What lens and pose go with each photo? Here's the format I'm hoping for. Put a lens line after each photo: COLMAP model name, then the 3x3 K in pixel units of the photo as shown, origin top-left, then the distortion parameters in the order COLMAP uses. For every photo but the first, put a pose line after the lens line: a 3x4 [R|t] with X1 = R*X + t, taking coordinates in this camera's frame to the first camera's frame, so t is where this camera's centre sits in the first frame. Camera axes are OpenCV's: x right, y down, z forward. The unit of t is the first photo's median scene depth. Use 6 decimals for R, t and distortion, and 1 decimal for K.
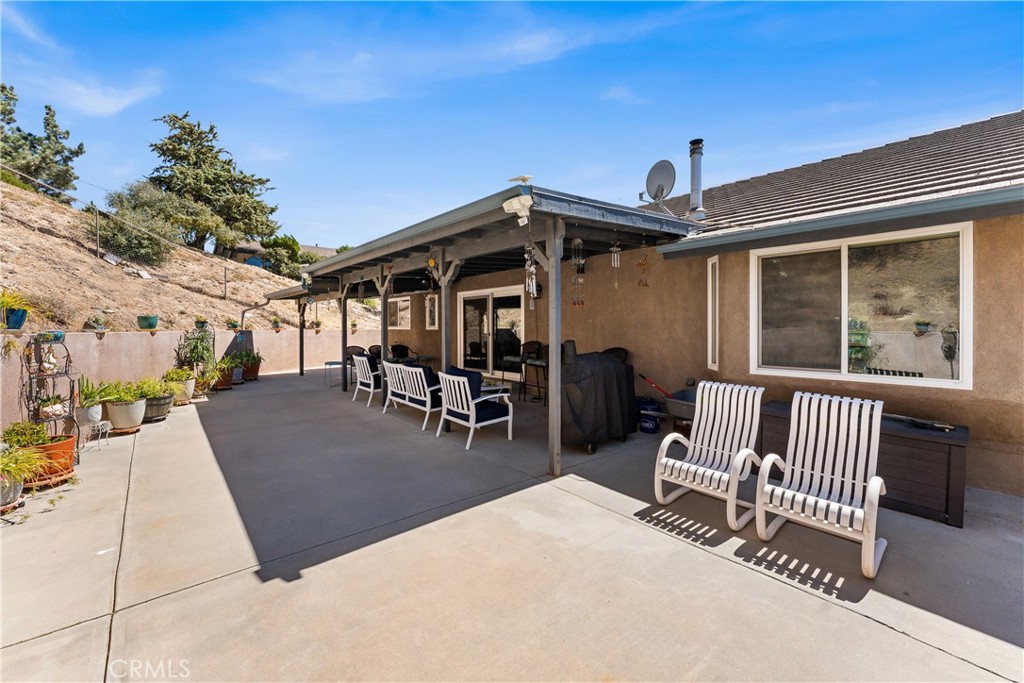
lens RADIAL K [[414.0, 0, 515.1], [0, 414.0, 329.9], [0, 0, 1]] dist [0.000096, 0.000408]
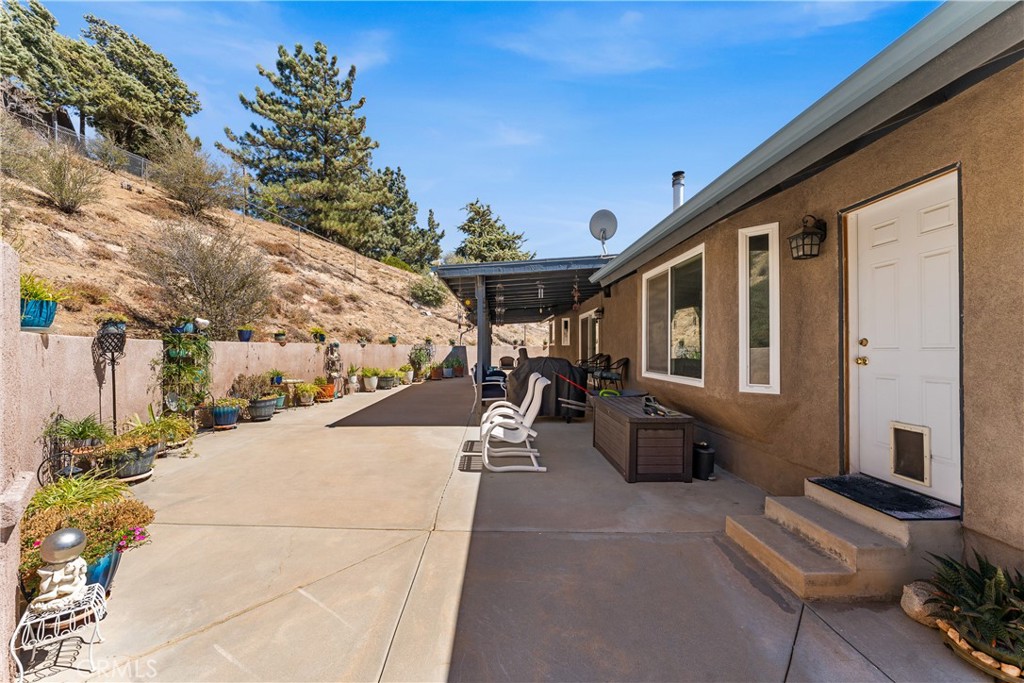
lens RADIAL K [[408.1, 0, 511.7], [0, 408.1, 345.3], [0, 0, 1]] dist [-0.000970, -0.000372]
pose [[0.771136, -0.001623, -0.636668, 0.436863], [-0.006781, 0.999919, -0.010763, 0.013056], [0.636634, 0.012617, 0.771063, -0.070381]]
